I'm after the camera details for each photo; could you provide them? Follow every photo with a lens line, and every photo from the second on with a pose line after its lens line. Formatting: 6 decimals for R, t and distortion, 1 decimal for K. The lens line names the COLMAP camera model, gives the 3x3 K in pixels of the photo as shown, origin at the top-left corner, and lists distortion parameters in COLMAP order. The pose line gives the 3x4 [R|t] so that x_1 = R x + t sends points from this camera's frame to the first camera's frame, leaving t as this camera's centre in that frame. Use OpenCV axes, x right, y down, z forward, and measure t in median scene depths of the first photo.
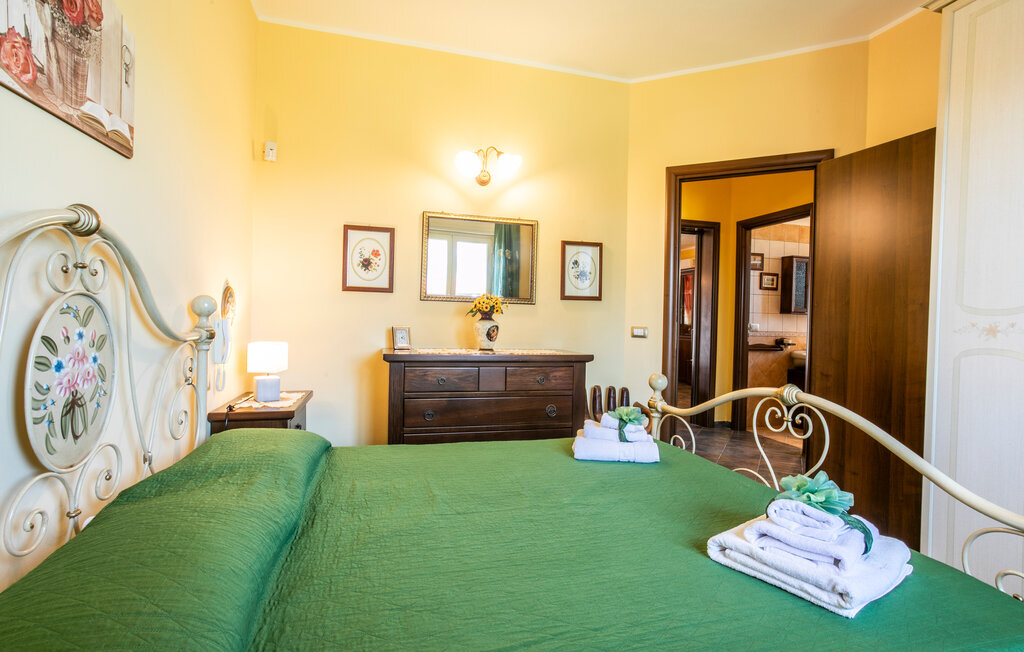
lens RADIAL K [[503.4, 0, 512.0], [0, 503.4, 326.0], [0, 0, 1]] dist [0.000863, 0.000946]
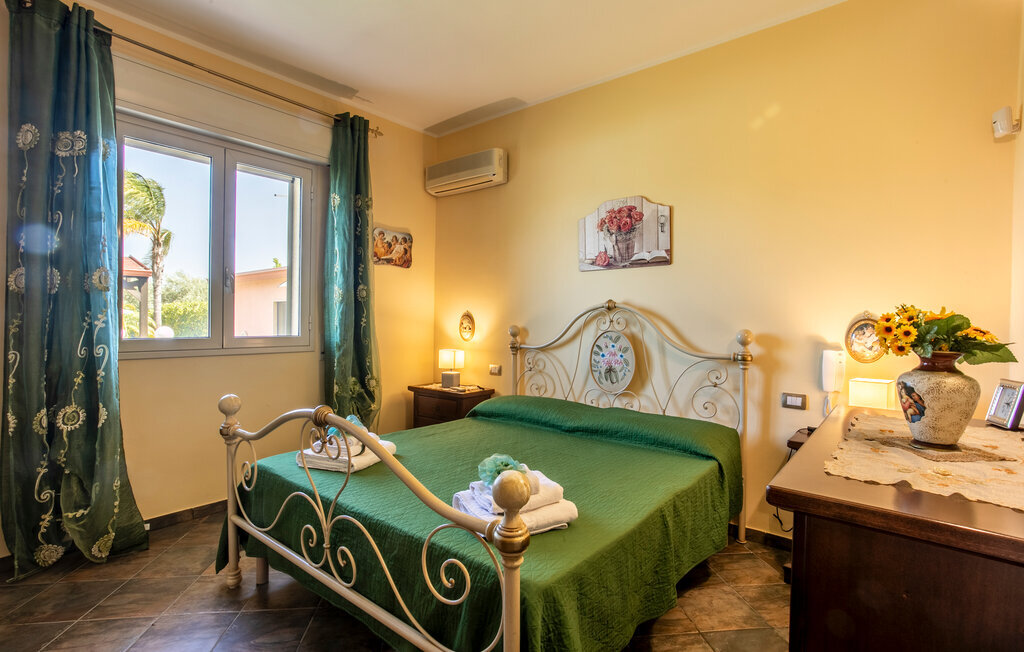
lens RADIAL K [[503.4, 0, 512.0], [0, 503.4, 326.0], [0, 0, 1]] dist [0.000863, 0.000946]
pose [[-0.808802, -0.025130, -0.587544, 1.250704], [-0.040725, 0.999082, 0.013328, -0.108467], [0.586670, 0.034708, -0.809082, 2.973639]]
